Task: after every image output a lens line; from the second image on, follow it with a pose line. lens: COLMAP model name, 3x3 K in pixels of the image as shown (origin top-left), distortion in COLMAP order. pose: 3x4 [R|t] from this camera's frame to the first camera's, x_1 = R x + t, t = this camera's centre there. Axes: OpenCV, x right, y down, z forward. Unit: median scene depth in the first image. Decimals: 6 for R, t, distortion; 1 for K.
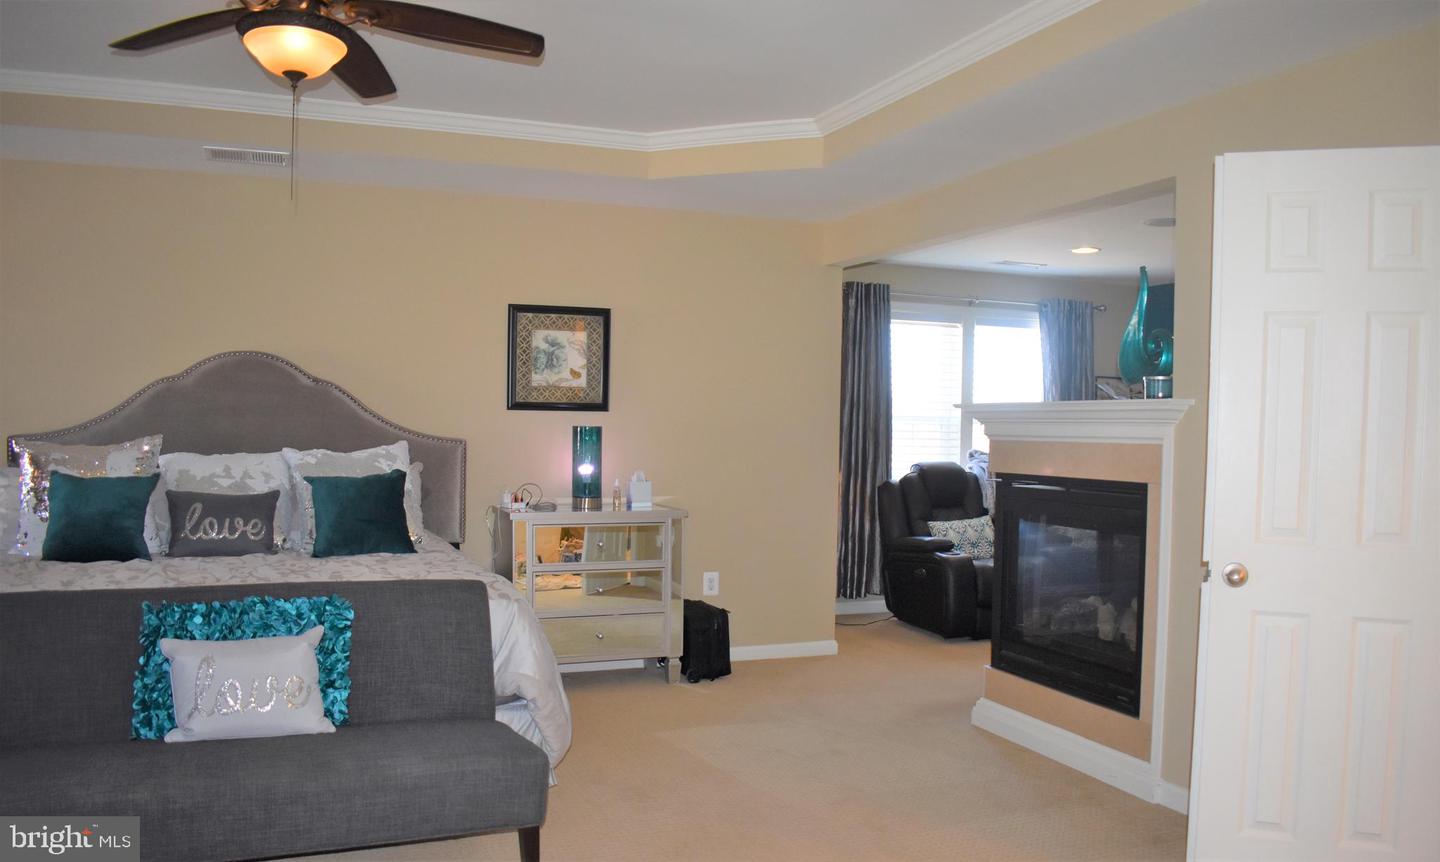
lens RADIAL K [[1092.2, 0, 711.4], [0, 1092.2, 481.4], [0, 0, 1]] dist [-0.075544, 0.000350]
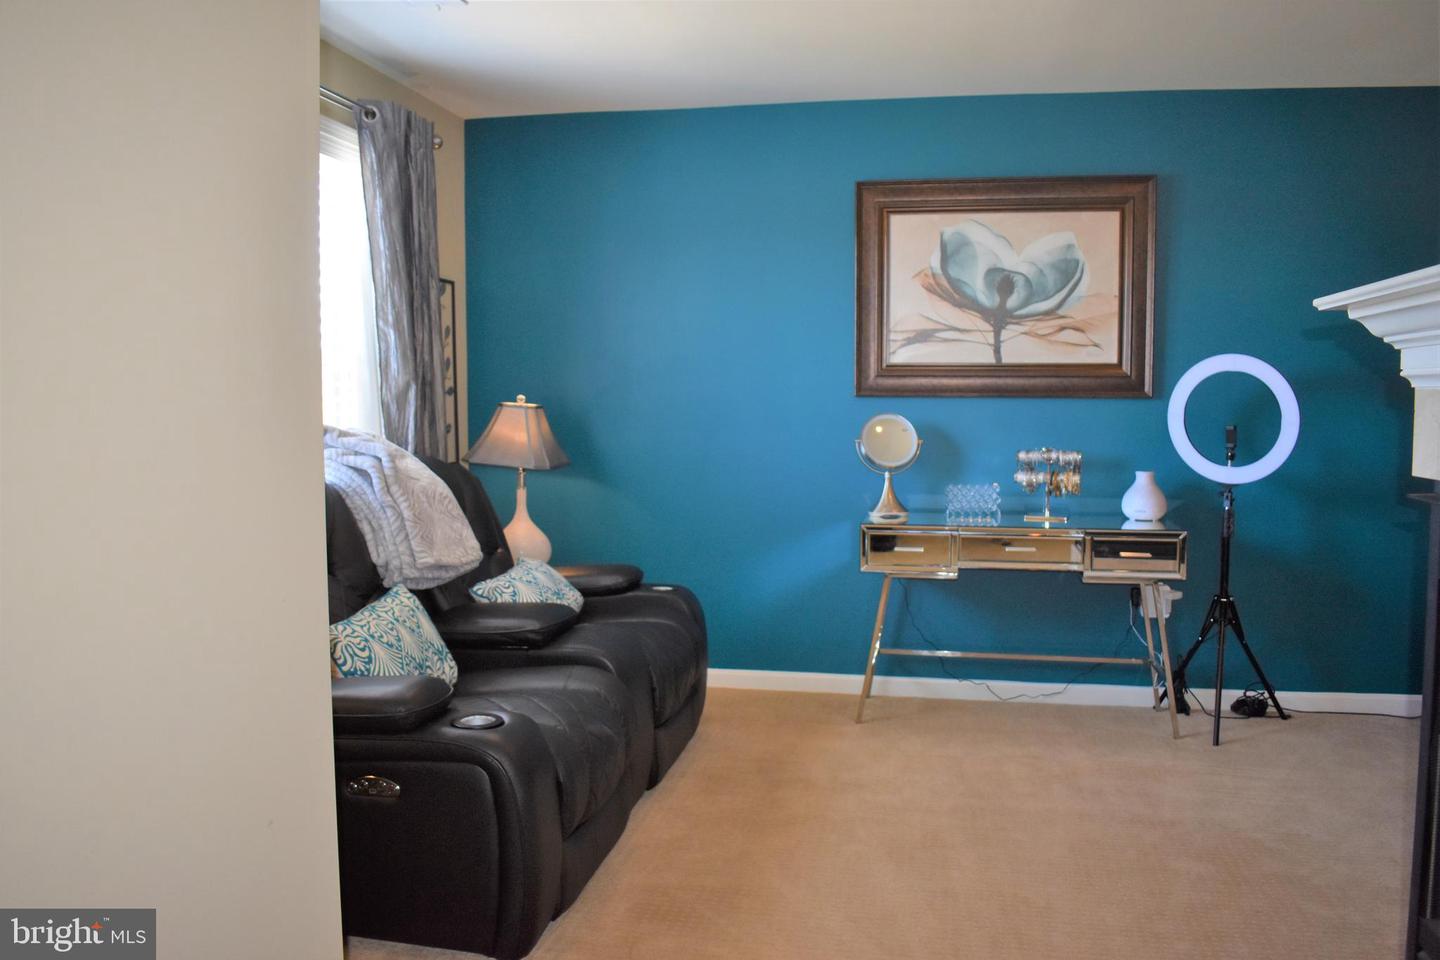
lens RADIAL K [[1174.1, 0, 697.5], [0, 1174.1, 471.8], [0, 0, 1]] dist [-0.091282, -0.001373]
pose [[0.558444, -0.071432, 0.826461, -0.056797], [0.051543, 0.997348, 0.051374, -0.037365], [-0.827939, 0.013909, 0.560645, 0.885377]]
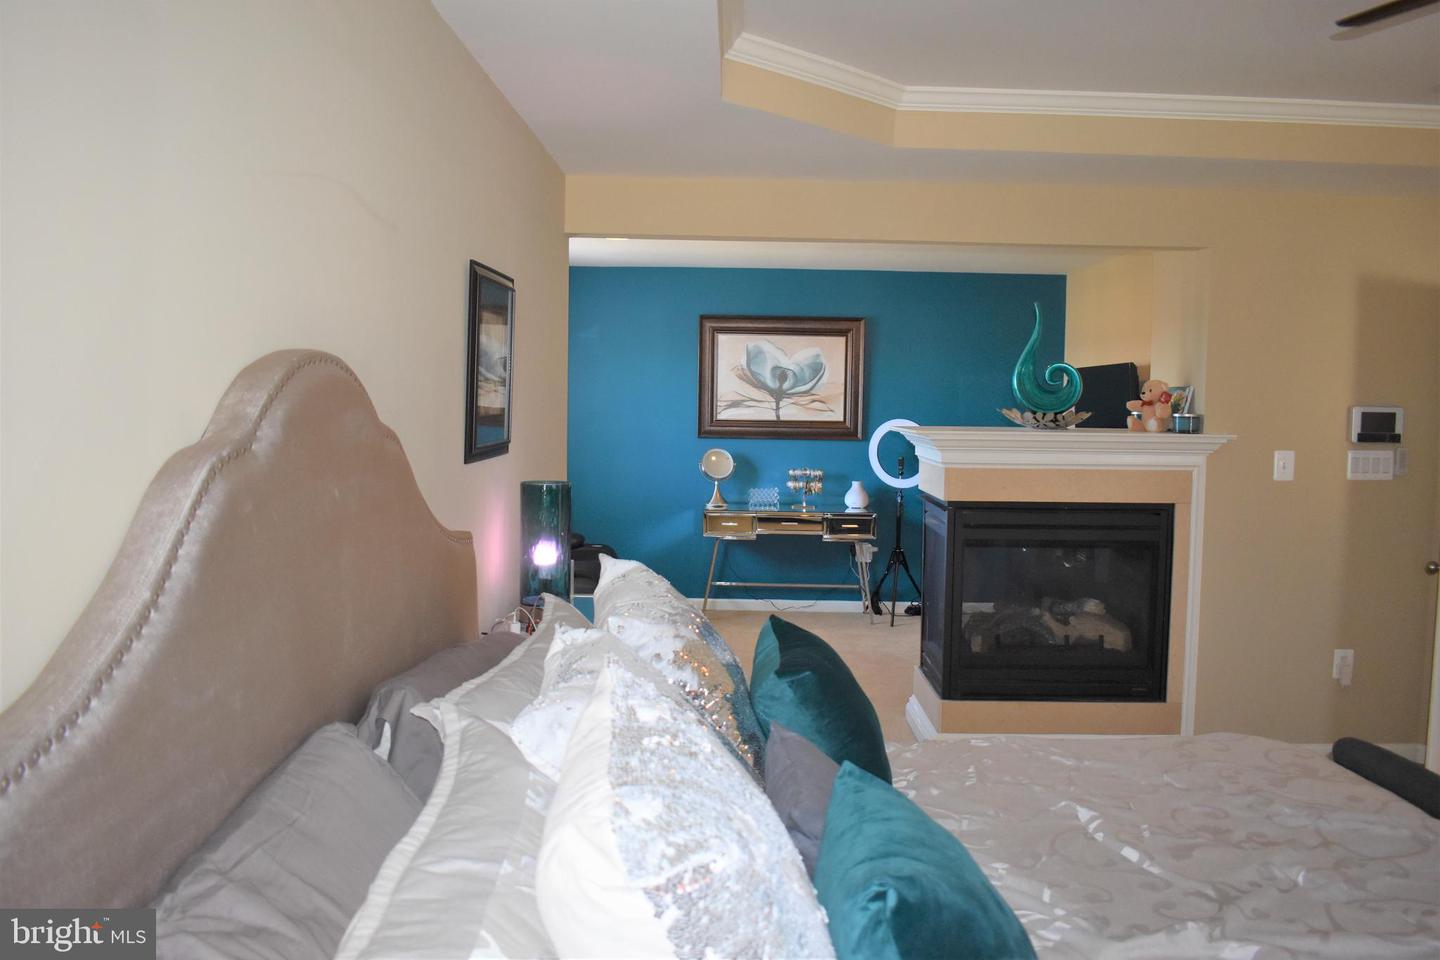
lens RADIAL K [[1174.1, 0, 697.5], [0, 1174.1, 471.8], [0, 0, 1]] dist [-0.091282, -0.001373]
pose [[0.403996, -0.069848, 0.912090, -0.657538], [0.039115, 0.997488, 0.059063, -0.088105], [-0.913924, 0.011815, 0.405713, 0.659603]]
